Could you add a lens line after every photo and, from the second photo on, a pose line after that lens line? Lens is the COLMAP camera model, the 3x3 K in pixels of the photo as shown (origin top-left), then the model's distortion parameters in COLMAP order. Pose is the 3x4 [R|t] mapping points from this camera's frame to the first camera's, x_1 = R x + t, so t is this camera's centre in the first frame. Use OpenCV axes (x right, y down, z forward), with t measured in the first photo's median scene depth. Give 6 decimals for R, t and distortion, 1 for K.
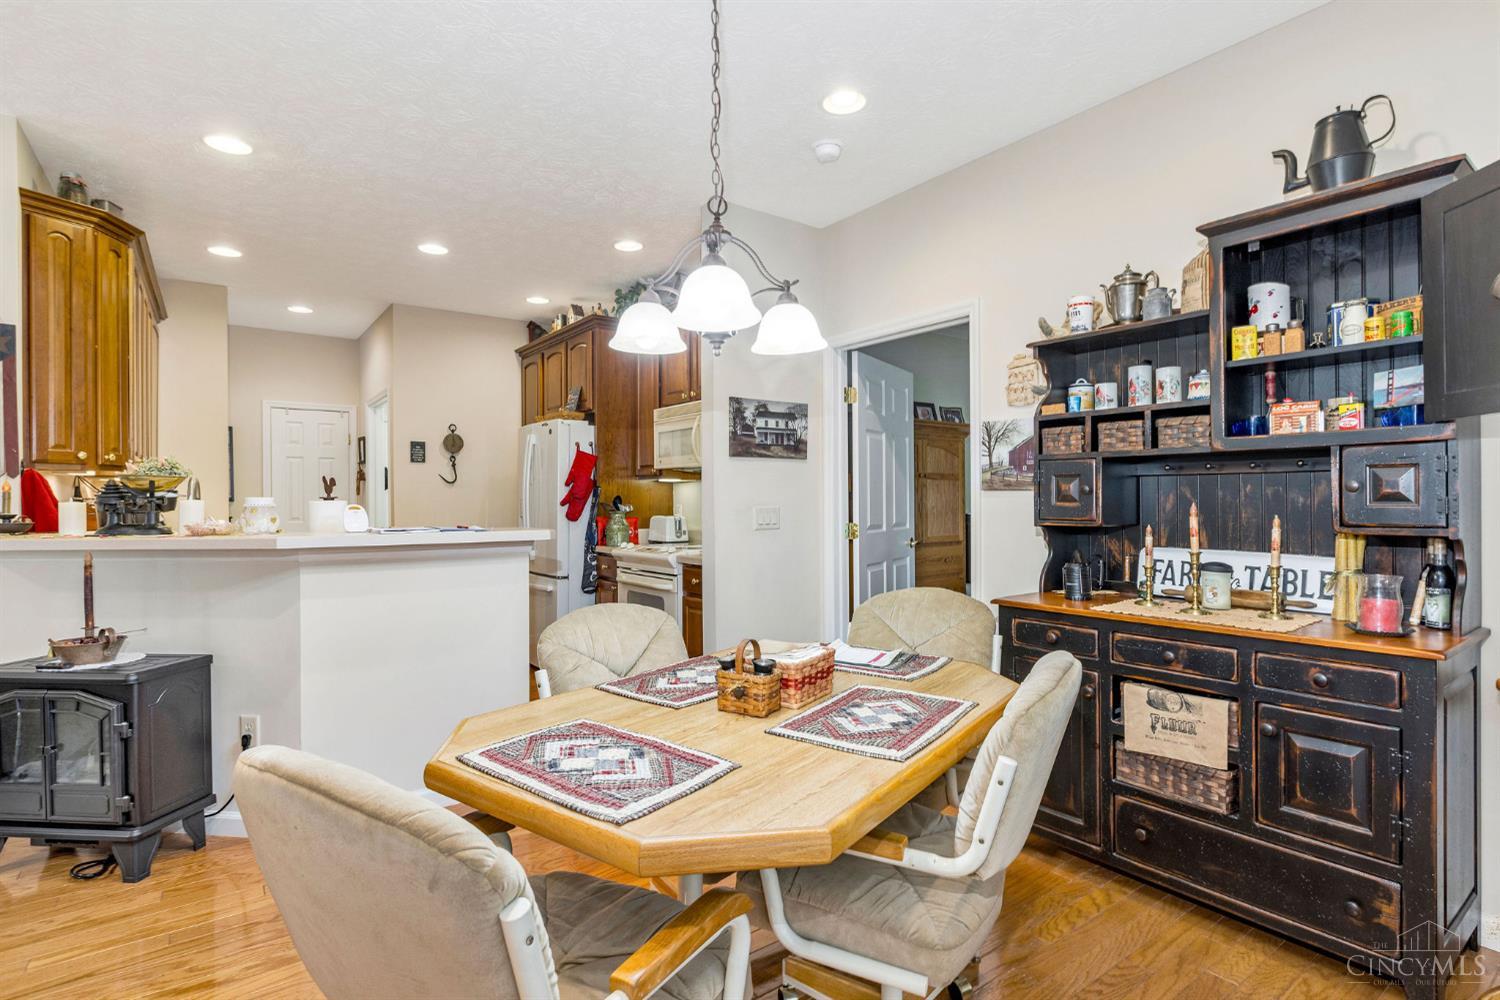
lens RADIAL K [[711.9, 0, 757.1], [0, 711.9, 498.6], [0, 0, 1]] dist [-0.000513, -0.001412]
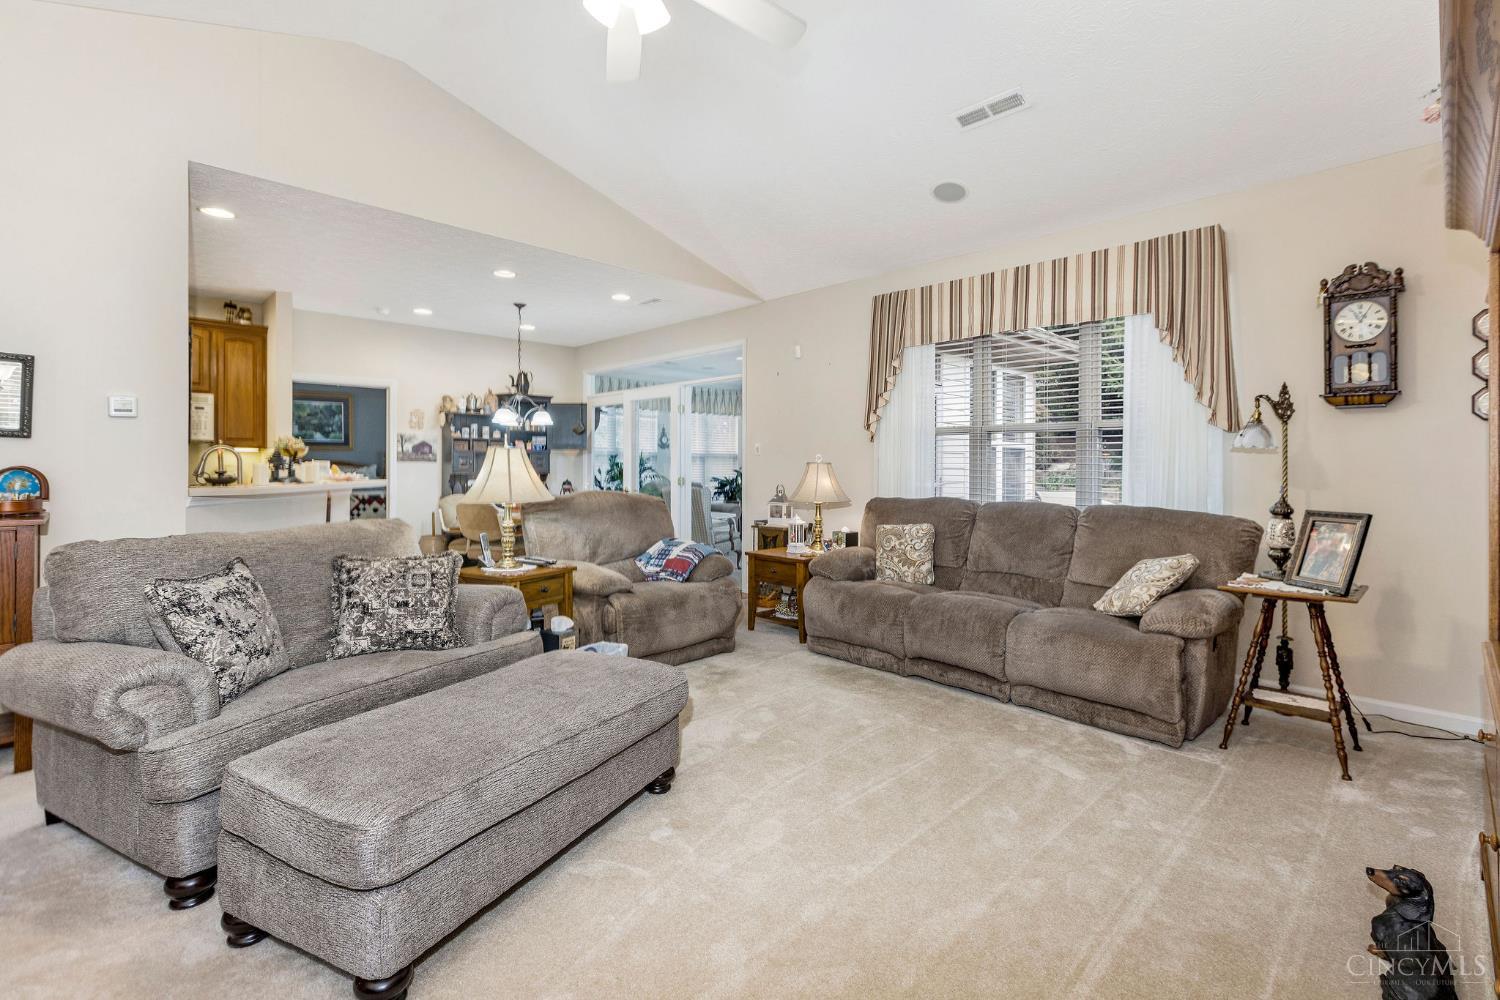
lens RADIAL K [[672.0, 0, 758.2], [0, 672.0, 470.4], [0, 0, 1]] dist [-0.002219, -0.001263]
pose [[-0.131434, -0.002162, 0.991323, -2.489473], [-0.006604, 0.999977, 0.001305, 0.008891], [-0.991303, -0.006376, -0.131445, 0.114160]]
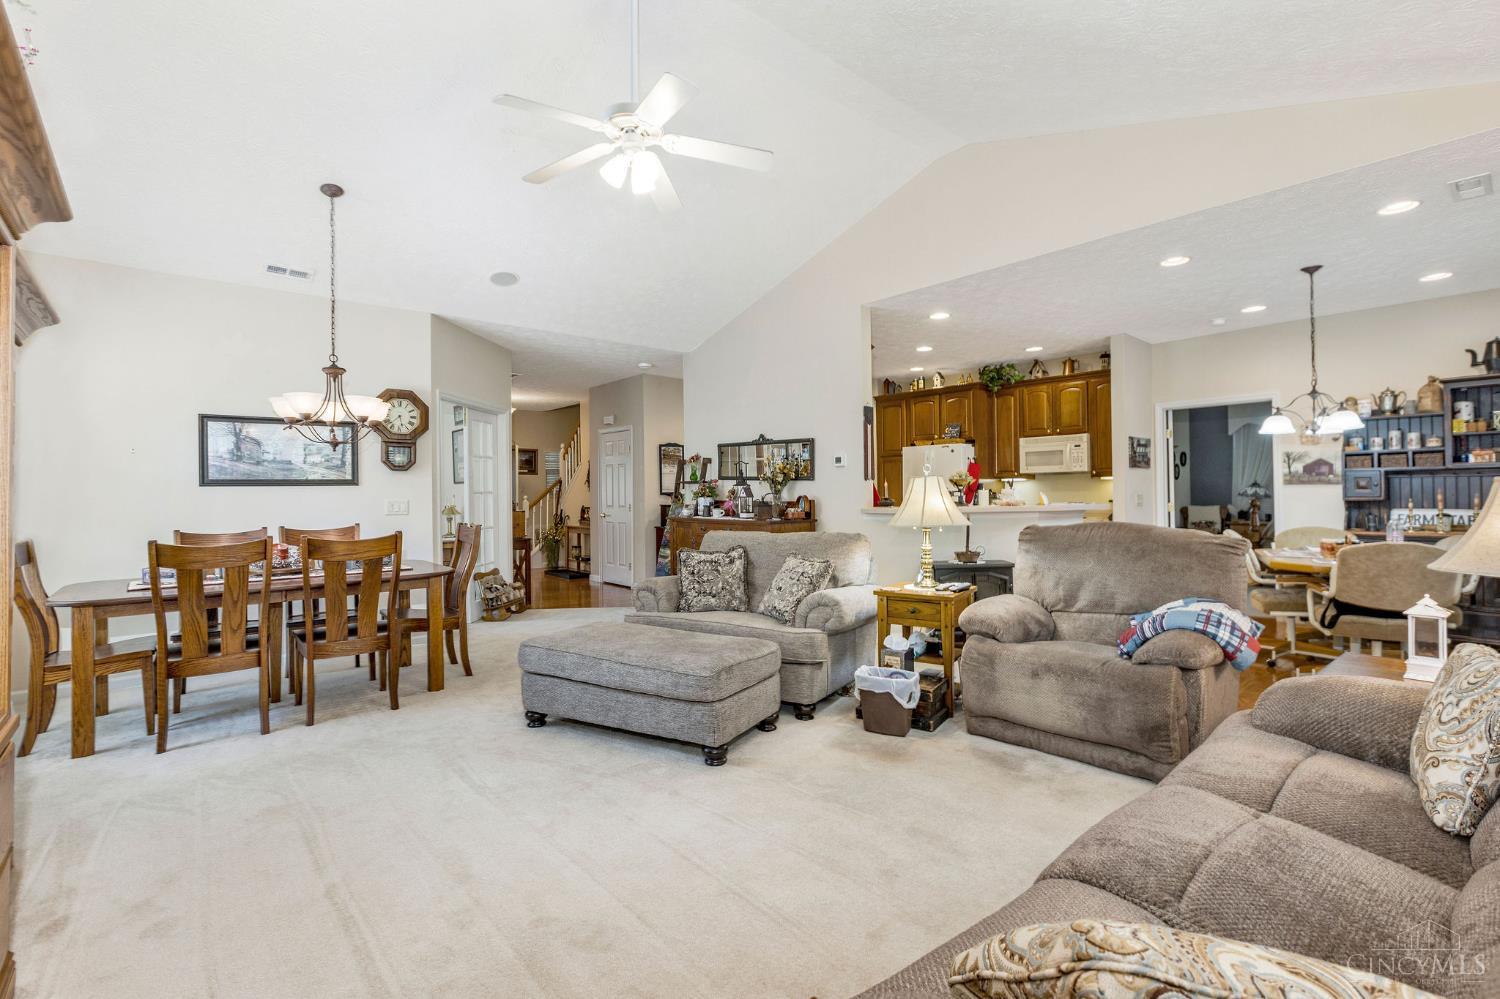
lens RADIAL K [[672.0, 0, 746.0], [0, 672.0, 489.4], [0, 0, 1]] dist [-0.002219, -0.001263]
pose [[0.998251, -0.006713, 0.058732, -1.589606], [0.006992, 0.999965, -0.004557, -0.000904], [-0.058700, 0.004960, 0.998263, -0.982493]]
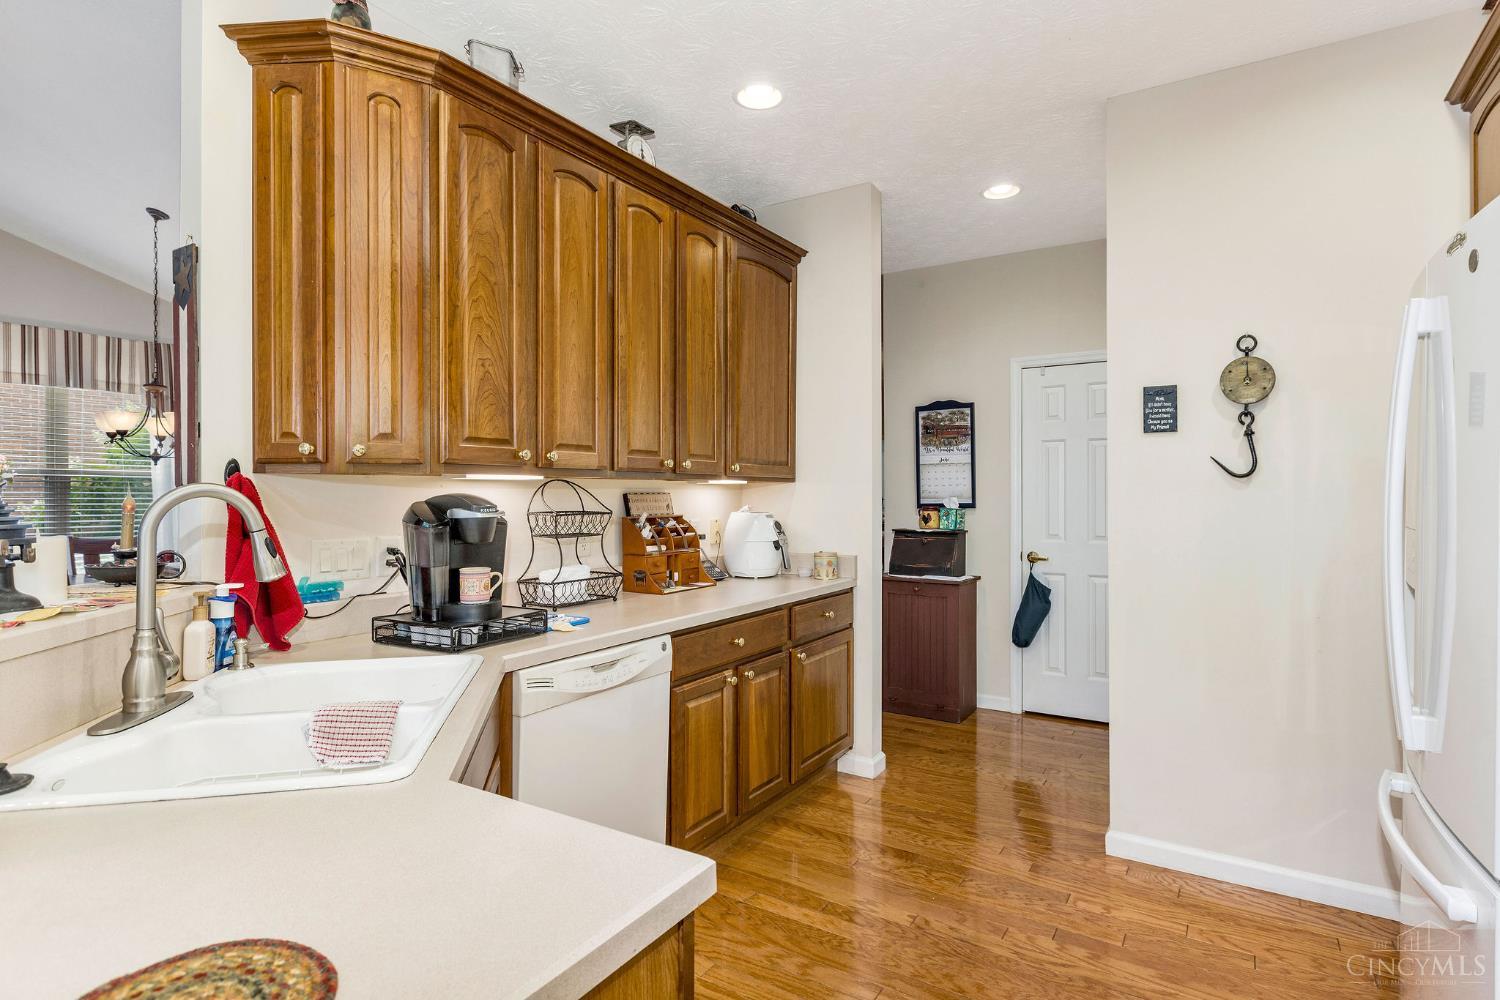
lens RADIAL K [[771.0, 0, 756.1], [0, 771.0, 502.7], [0, 0, 1]] dist [0.000184, 0.002394]
pose [[0.342826, 0.008765, -0.939358, -0.229485], [0.001177, 0.999952, 0.009760, -0.025580], [0.939398, -0.004451, 0.342799, 1.258177]]
